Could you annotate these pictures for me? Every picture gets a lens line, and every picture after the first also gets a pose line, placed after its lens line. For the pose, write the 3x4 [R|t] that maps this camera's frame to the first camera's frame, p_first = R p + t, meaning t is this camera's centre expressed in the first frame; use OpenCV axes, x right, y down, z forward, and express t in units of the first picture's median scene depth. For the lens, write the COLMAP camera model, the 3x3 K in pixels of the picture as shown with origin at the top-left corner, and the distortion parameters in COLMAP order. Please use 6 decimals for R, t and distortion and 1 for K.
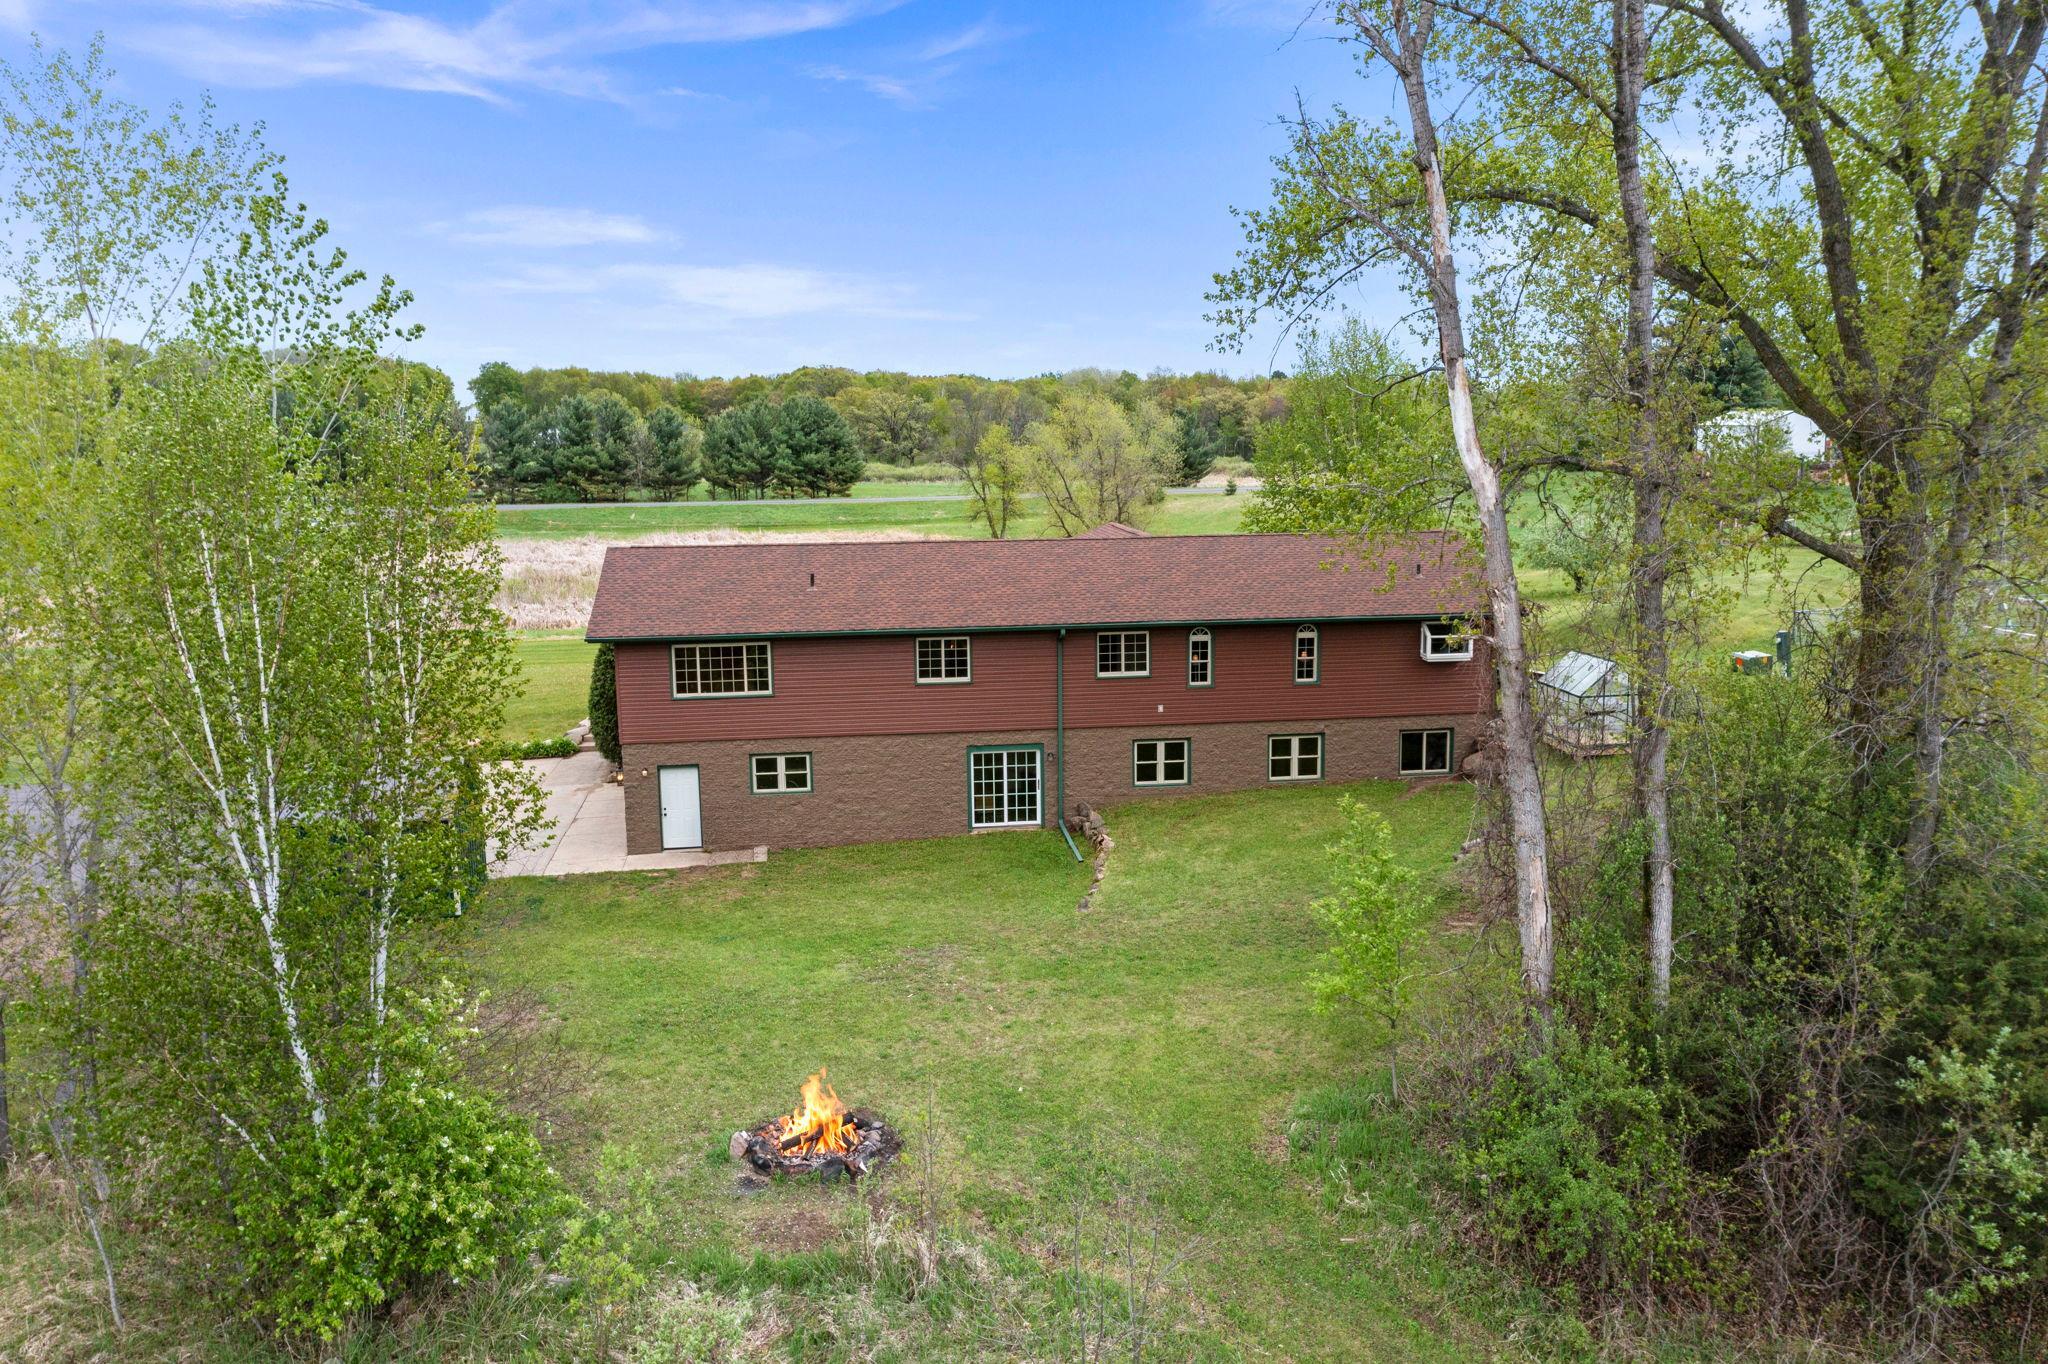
lens RADIAL K [[1619.9, 0, 1014.1], [0, 1619.9, 661.4], [0, 0, 1]] dist [-0.018419, 0.008362]
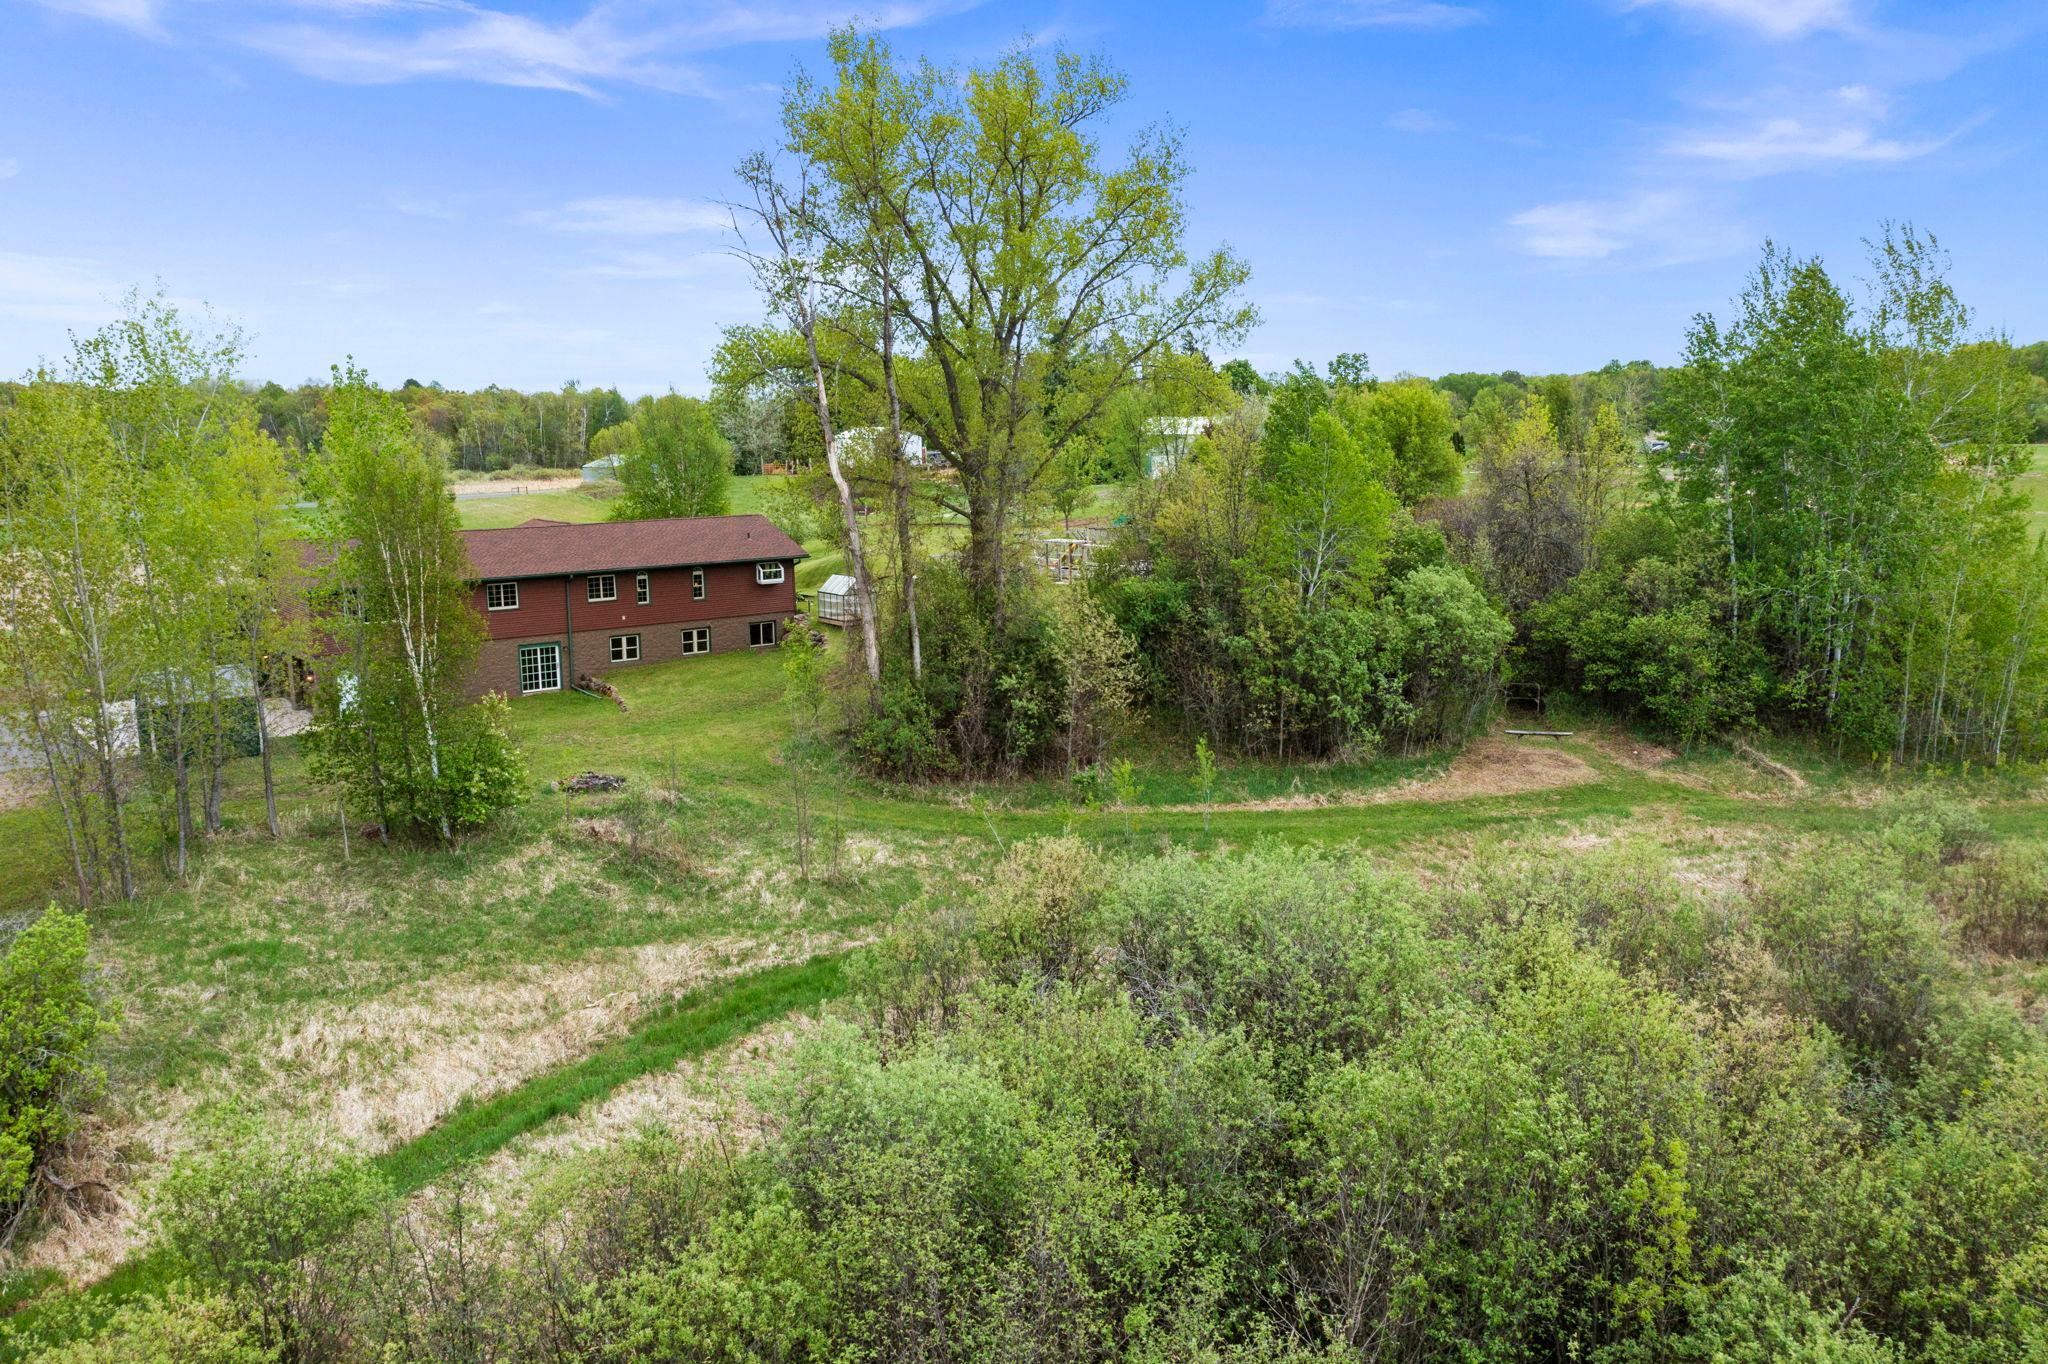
lens RADIAL K [[1619.9, 0, 1014.1], [0, 1619.9, 661.4], [0, 0, 1]] dist [-0.018419, 0.008362]
pose [[0.863730, -0.074934, 0.498352, -0.430737], [0.076126, 0.996936, 0.017965, 0.077937], [-0.498171, 0.022420, 0.866789, -0.760701]]
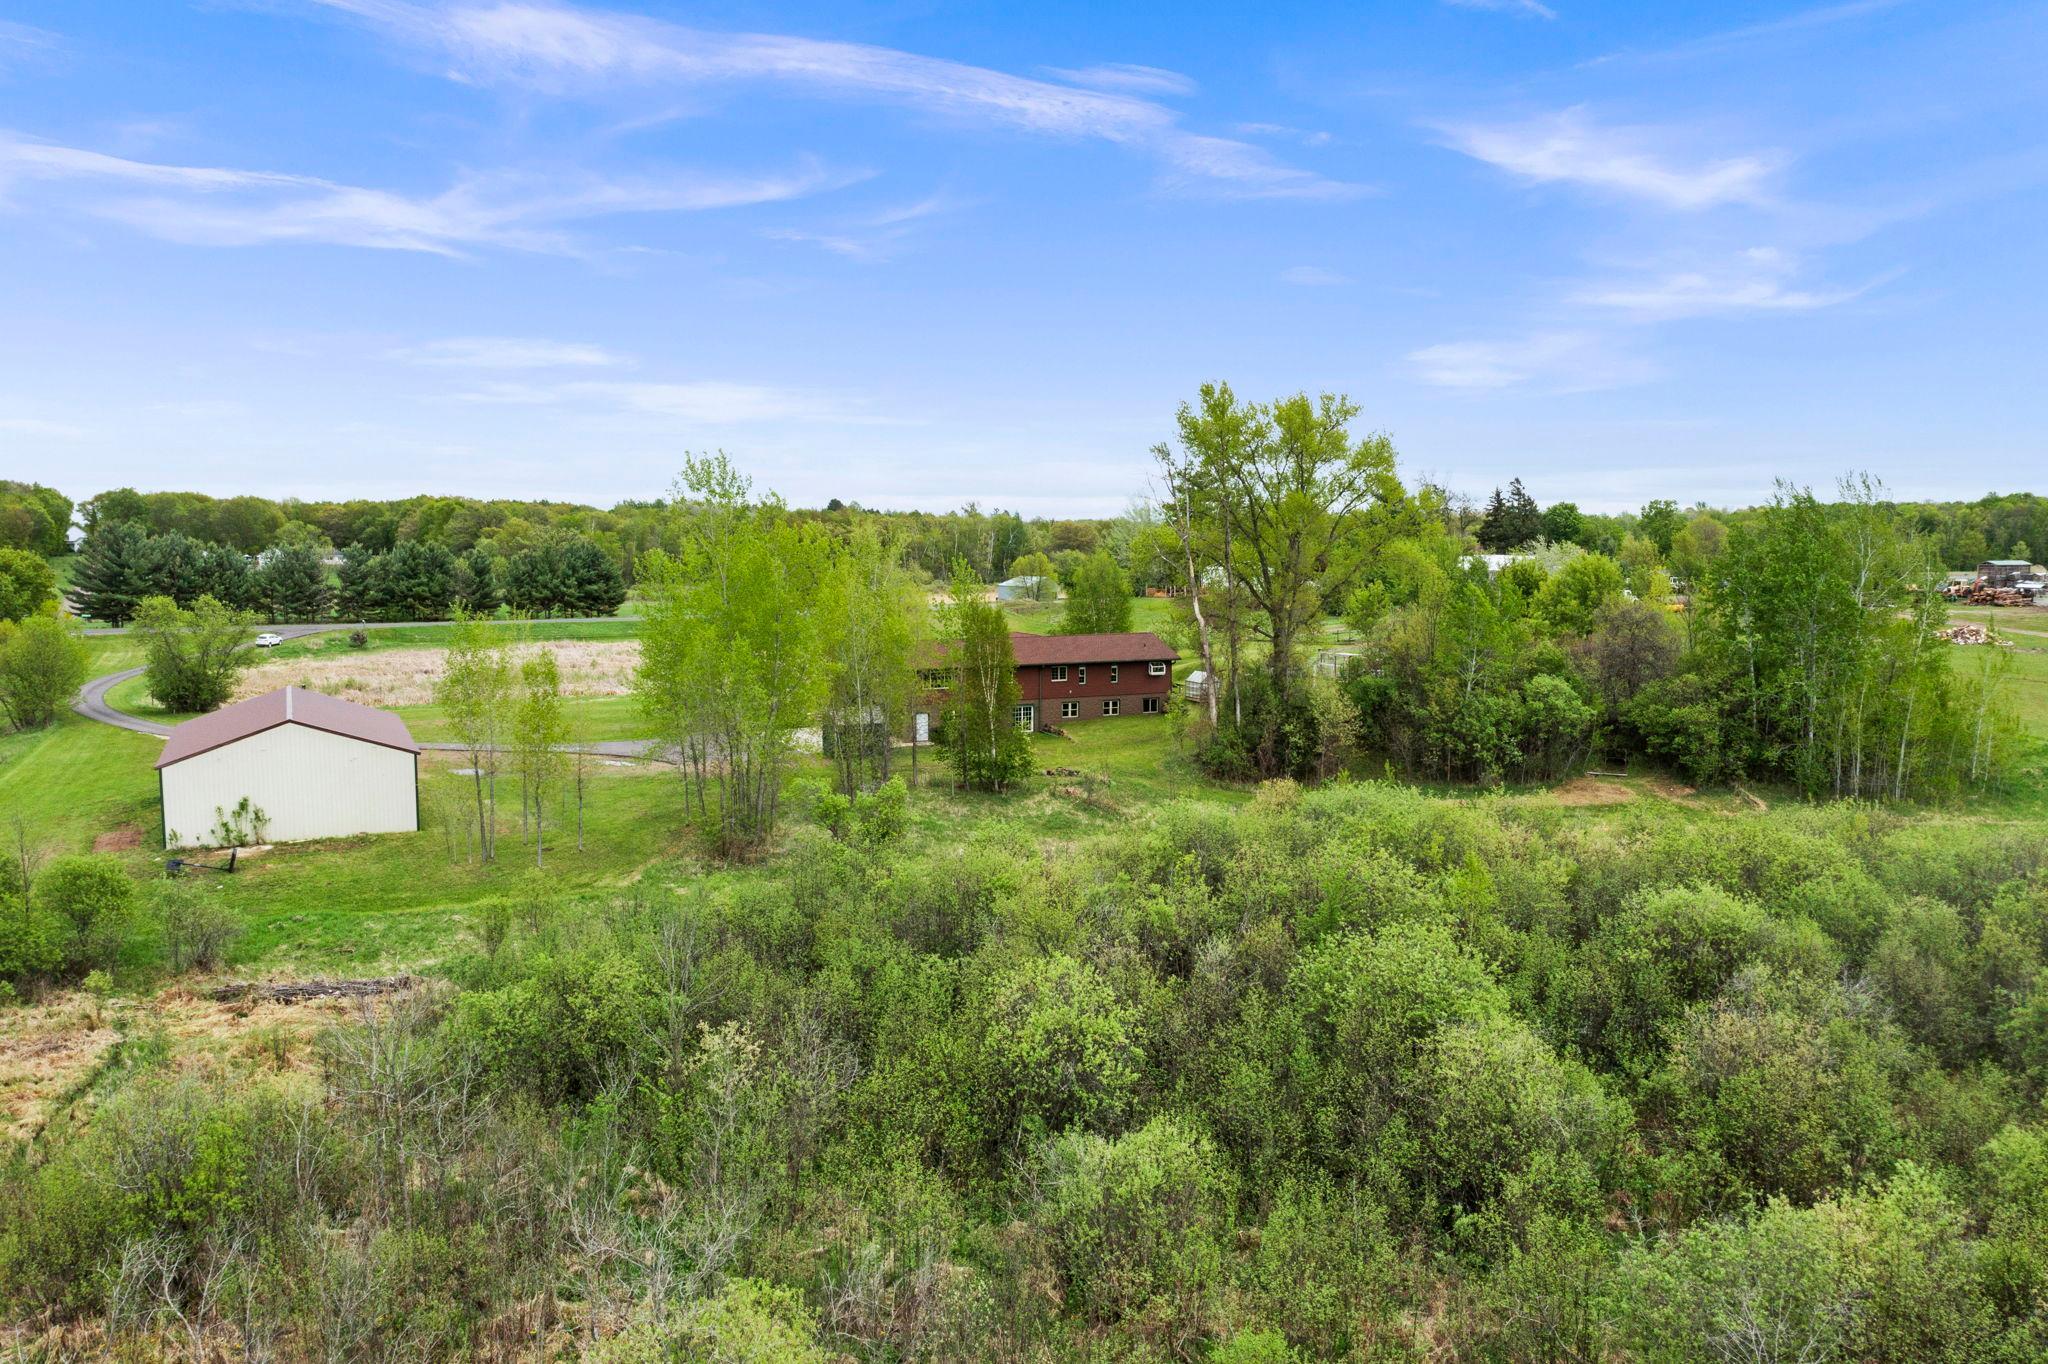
lens RADIAL K [[1619.9, 0, 1014.1], [0, 1619.9, 661.4], [0, 0, 1]] dist [-0.018419, 0.008362]
pose [[0.955794, -0.012944, 0.293753, -0.899567], [0.033169, 0.997400, -0.063971, 0.163374], [-0.292161, 0.070886, 0.953738, -1.862131]]
